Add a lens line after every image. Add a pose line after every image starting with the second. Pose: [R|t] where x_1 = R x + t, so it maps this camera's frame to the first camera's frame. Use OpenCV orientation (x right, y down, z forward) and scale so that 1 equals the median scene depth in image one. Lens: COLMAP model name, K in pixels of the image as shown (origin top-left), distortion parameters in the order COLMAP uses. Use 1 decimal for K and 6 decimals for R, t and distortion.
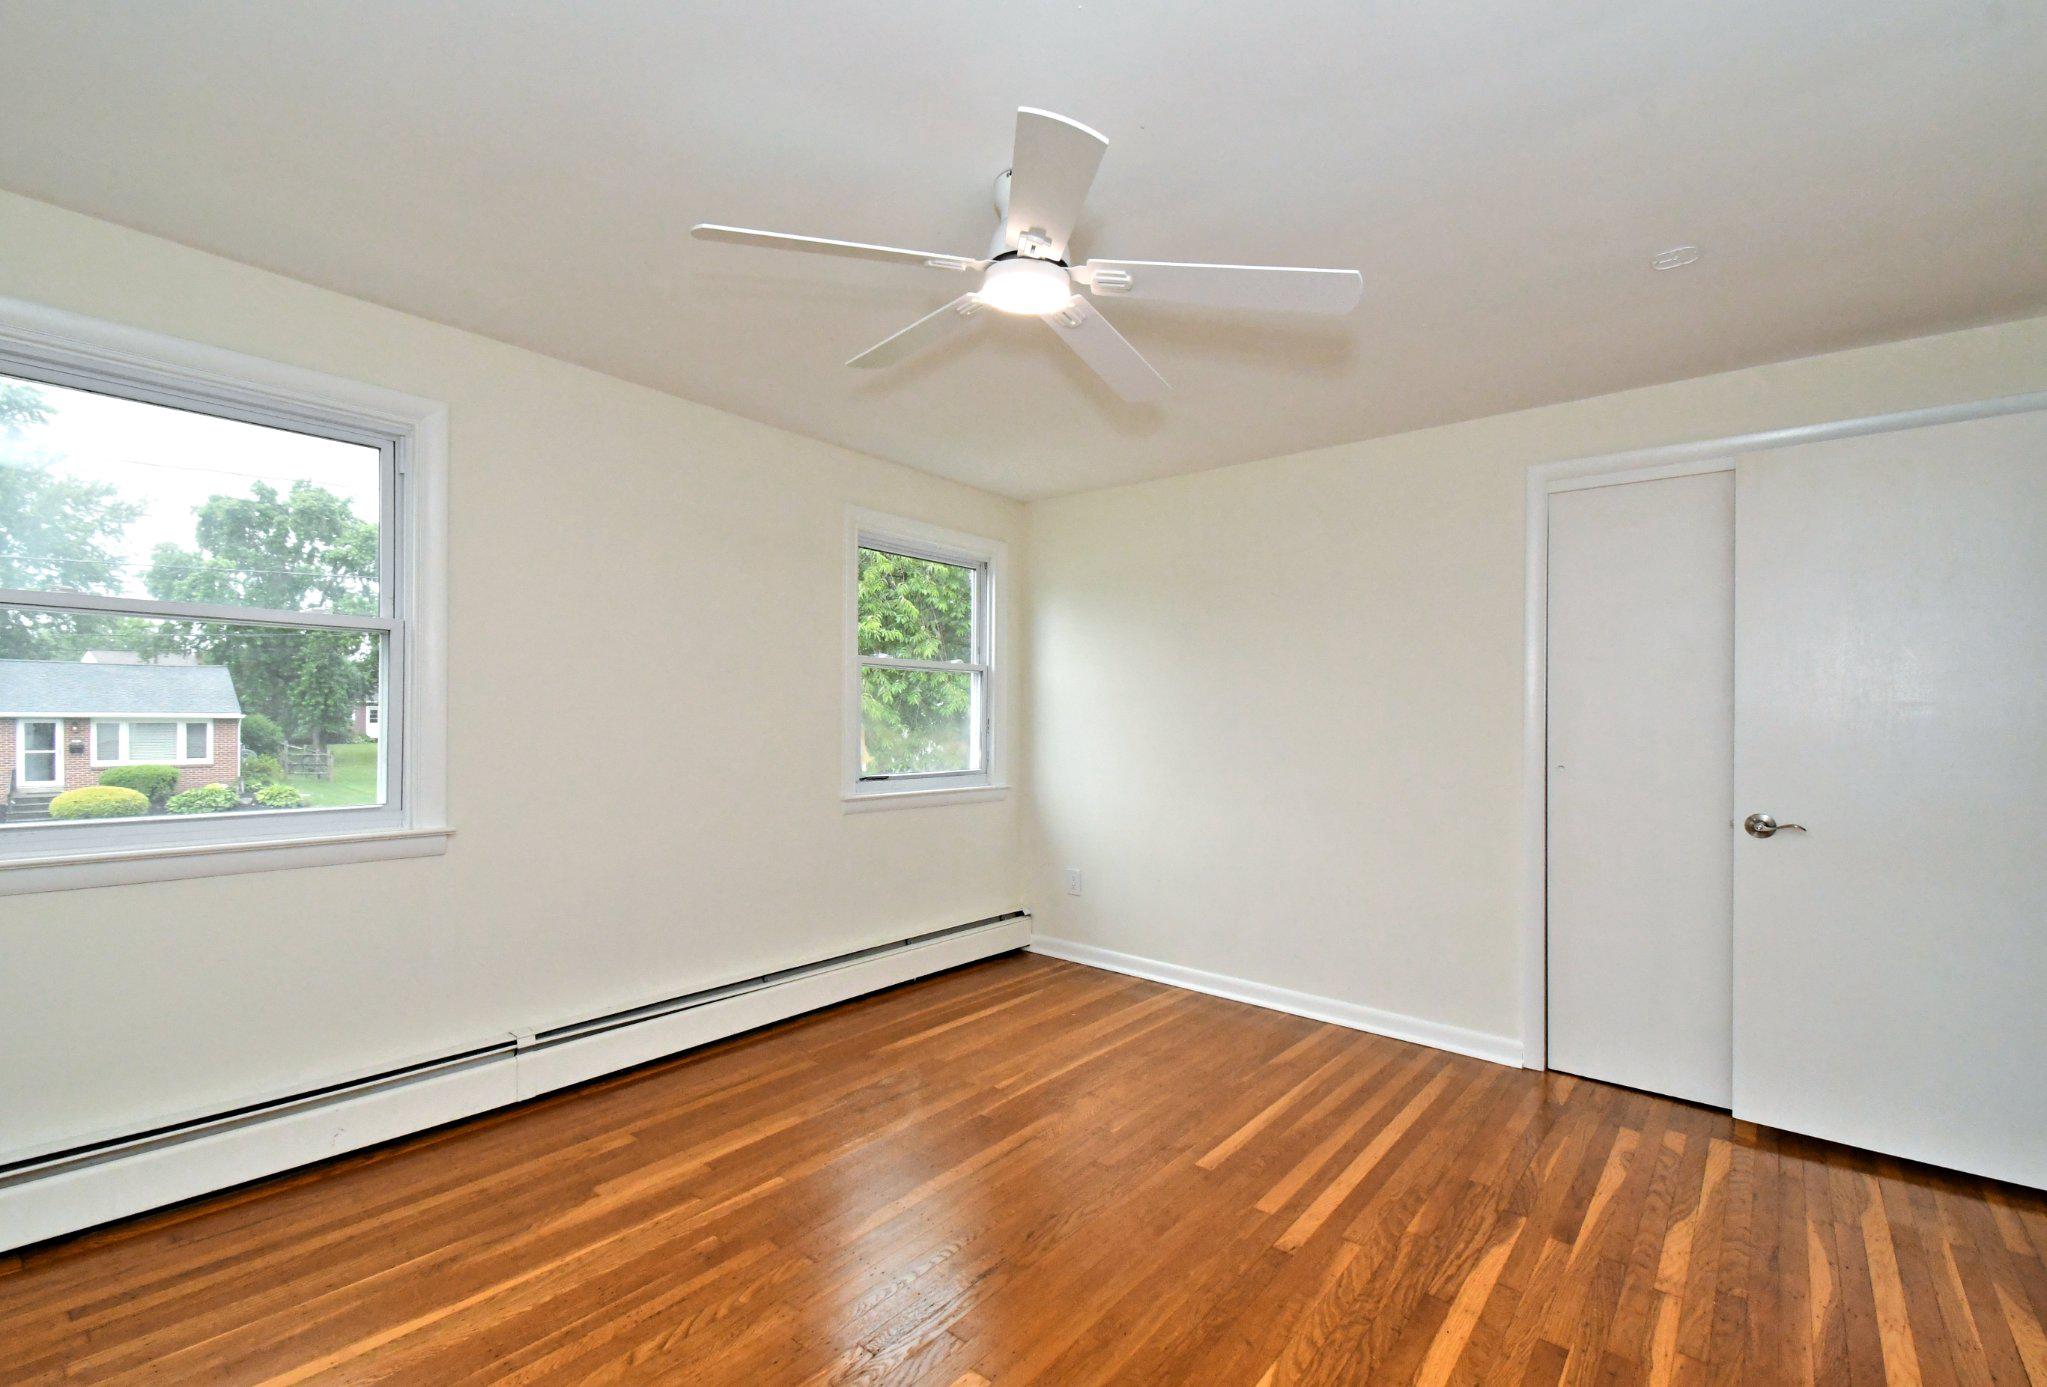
lens RADIAL K [[898.7, 0, 1020.5], [0, 898.7, 702.5], [0, 0, 1]] dist [0.010593, -0.009377]
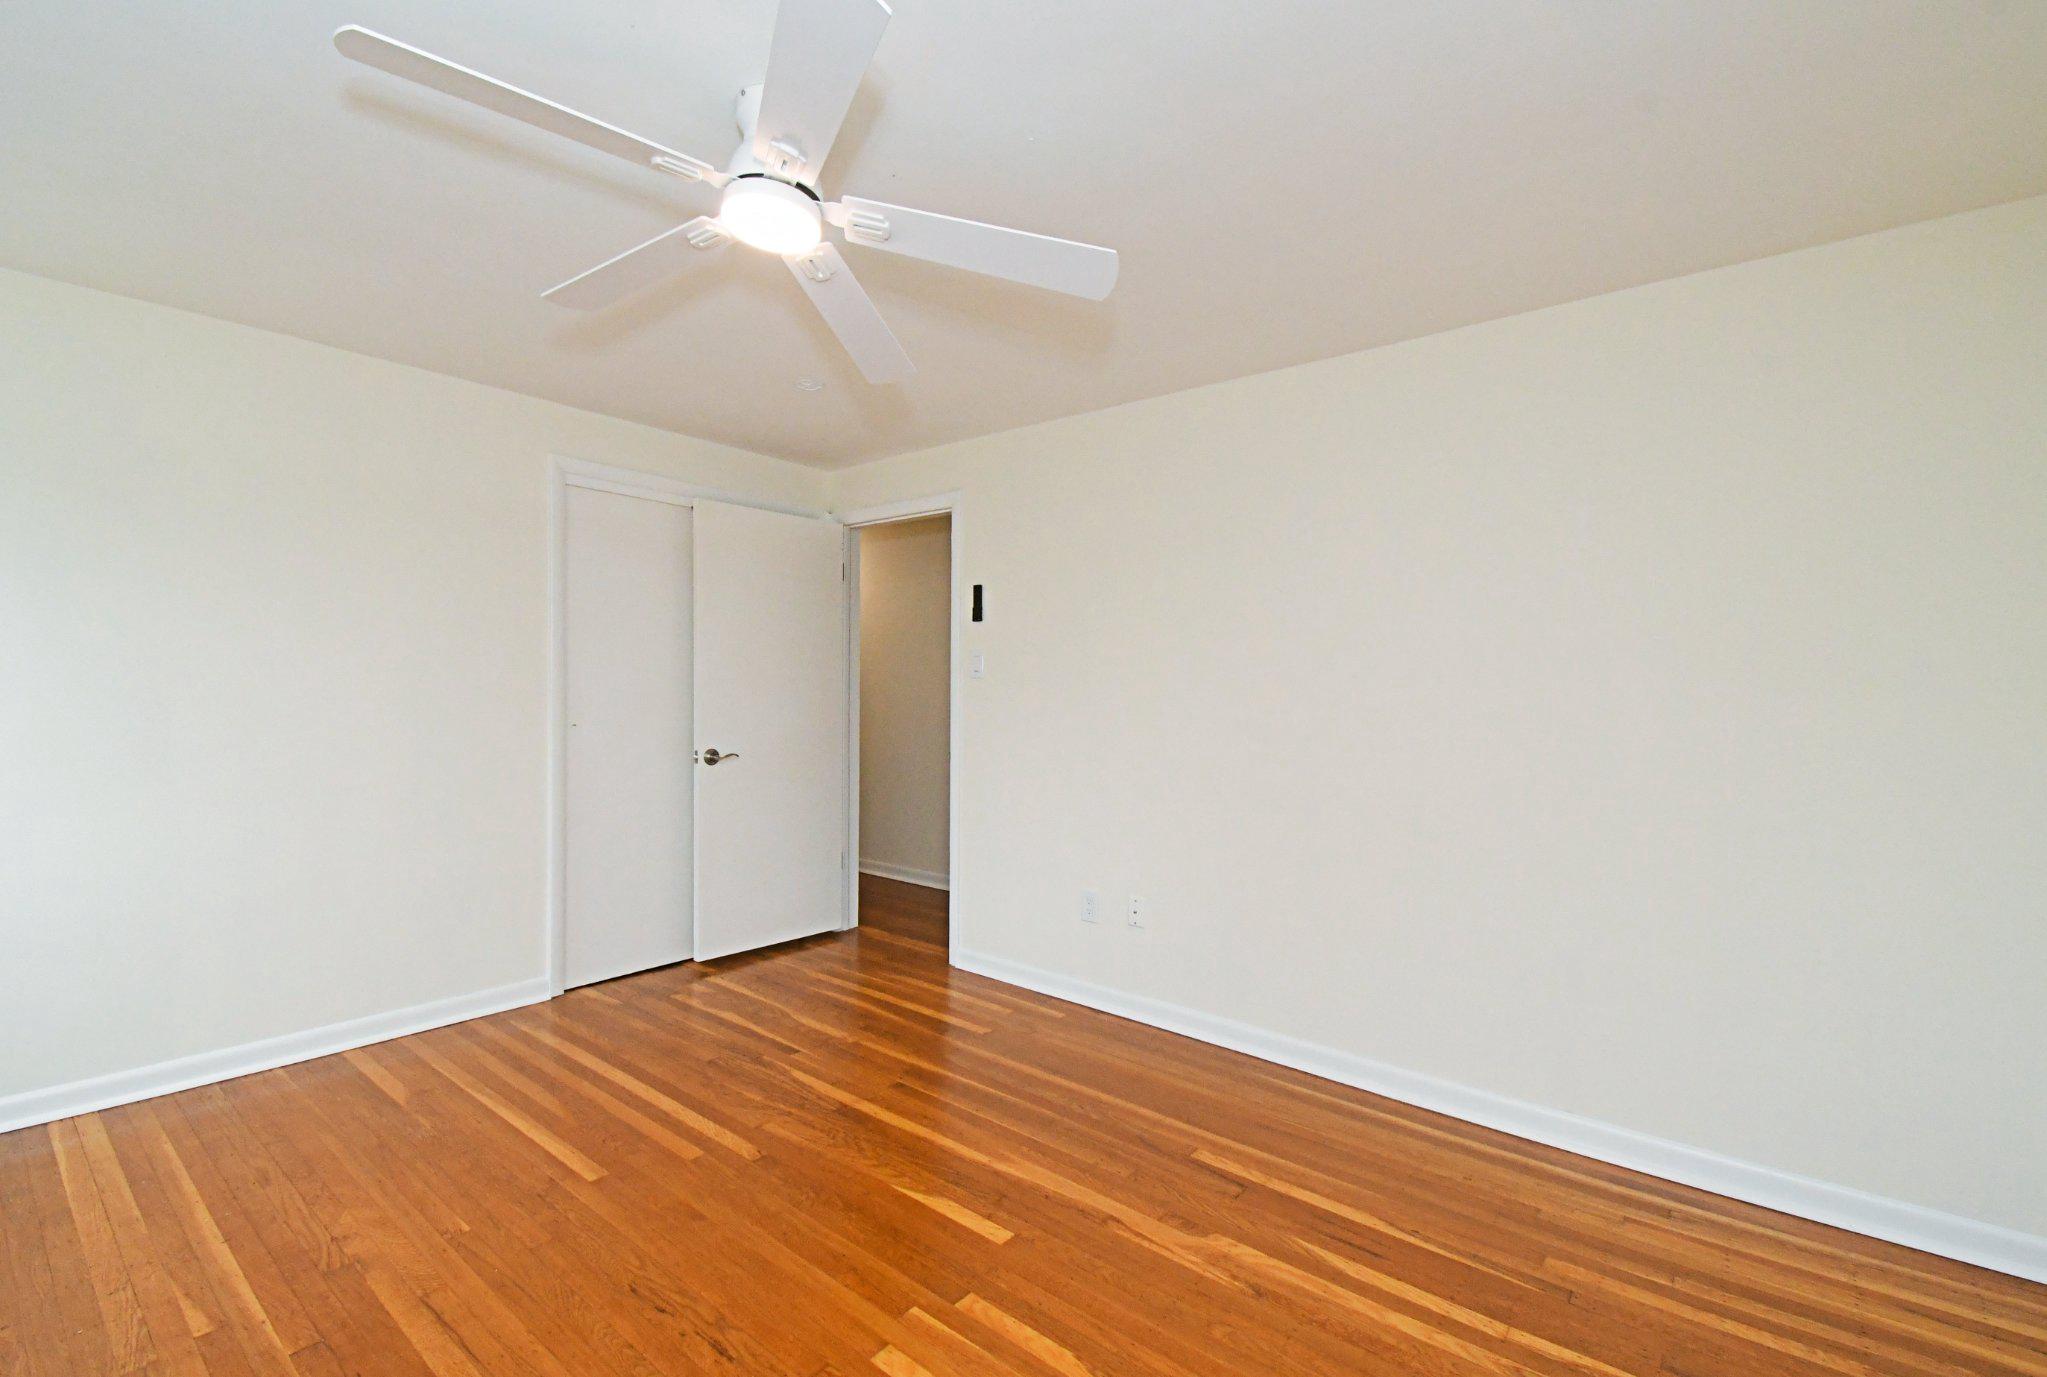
lens RADIAL K [[898.7, 0, 1003.5], [0, 898.7, 682.7], [0, 0, 1]] dist [0.010593, -0.009377]
pose [[0.000090, -0.009622, 0.999954, -0.560706], [-0.027414, 0.999578, 0.009620, -0.006481], [-0.999624, -0.027414, -0.000174, 0.474188]]
